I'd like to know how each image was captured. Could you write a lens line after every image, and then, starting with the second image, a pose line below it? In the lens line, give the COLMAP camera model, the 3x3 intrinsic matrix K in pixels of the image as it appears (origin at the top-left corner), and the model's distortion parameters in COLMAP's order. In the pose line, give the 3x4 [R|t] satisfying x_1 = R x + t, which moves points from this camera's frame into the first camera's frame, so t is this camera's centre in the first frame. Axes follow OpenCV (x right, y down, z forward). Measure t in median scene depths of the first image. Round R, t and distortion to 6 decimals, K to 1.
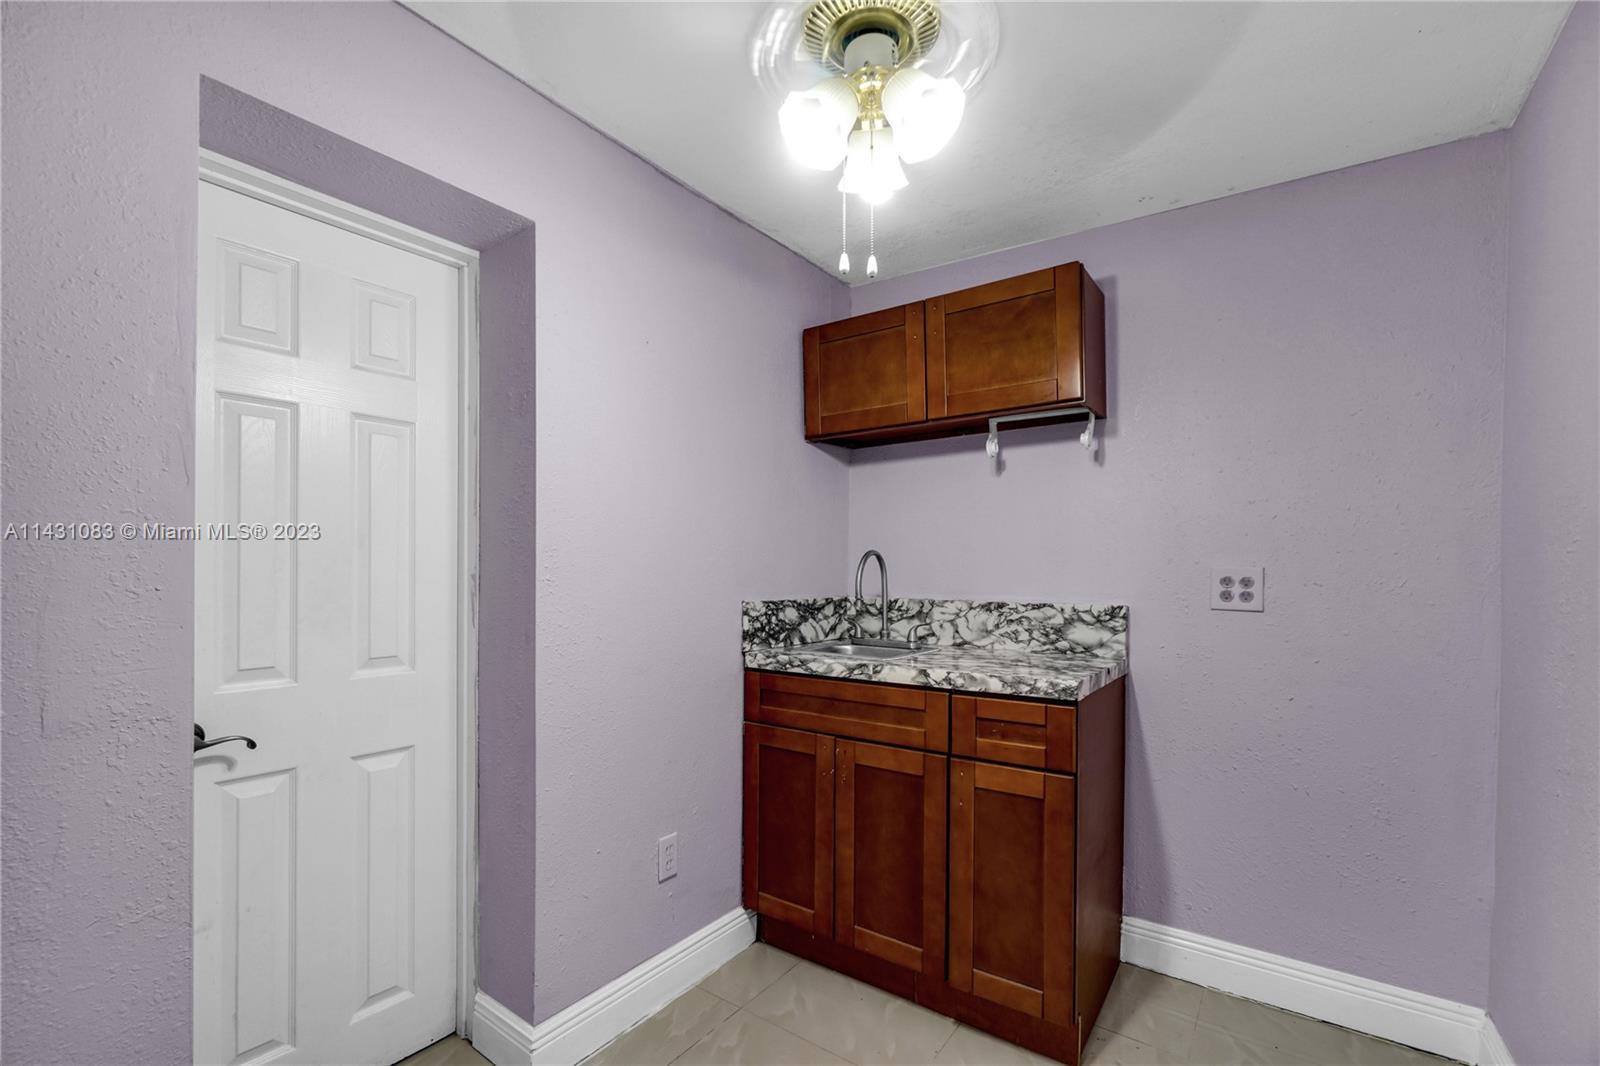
lens RADIAL K [[702.1, 0, 800.8], [0, 702.1, 569.4], [0, 0, 1]] dist [0.000337, 0.000451]
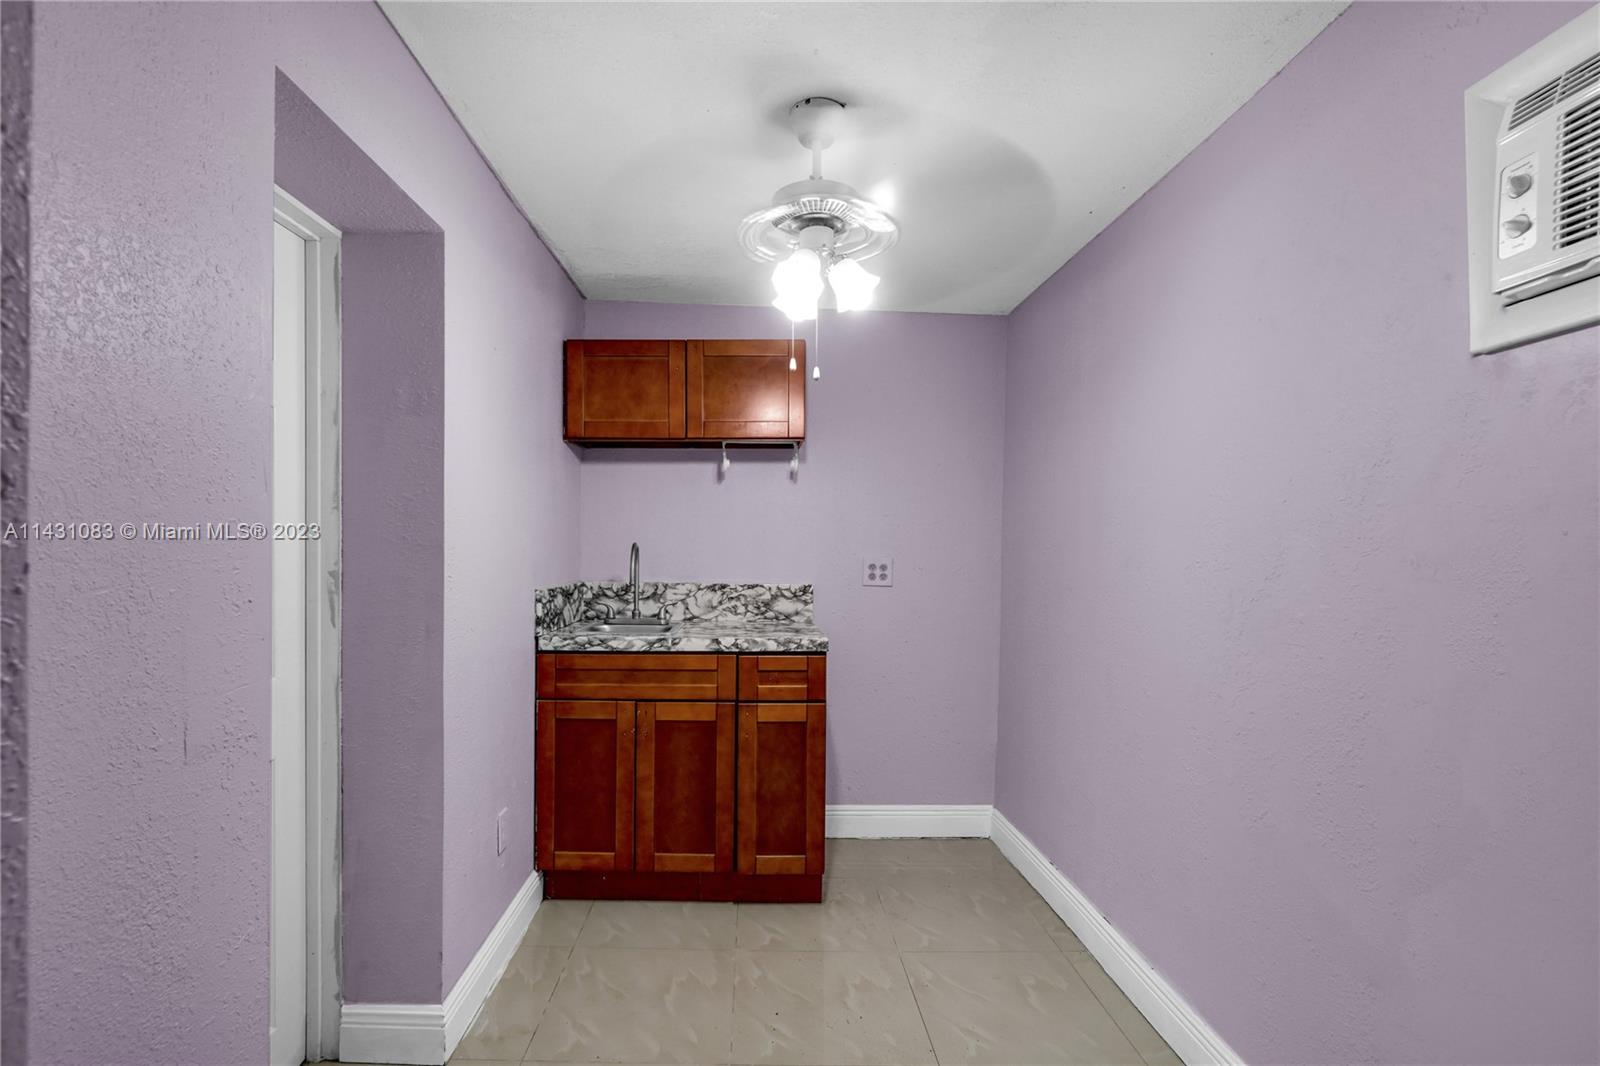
lens RADIAL K [[704.7, 0, 781.9], [0, 704.7, 551.8], [0, 0, 1]] dist [-0.000368, 0.000507]
pose [[0.804440, 0.001038, 0.594034, -0.454777], [-0.007234, 0.999941, 0.008049, -0.026347], [-0.593991, -0.010772, 0.804400, -0.105007]]
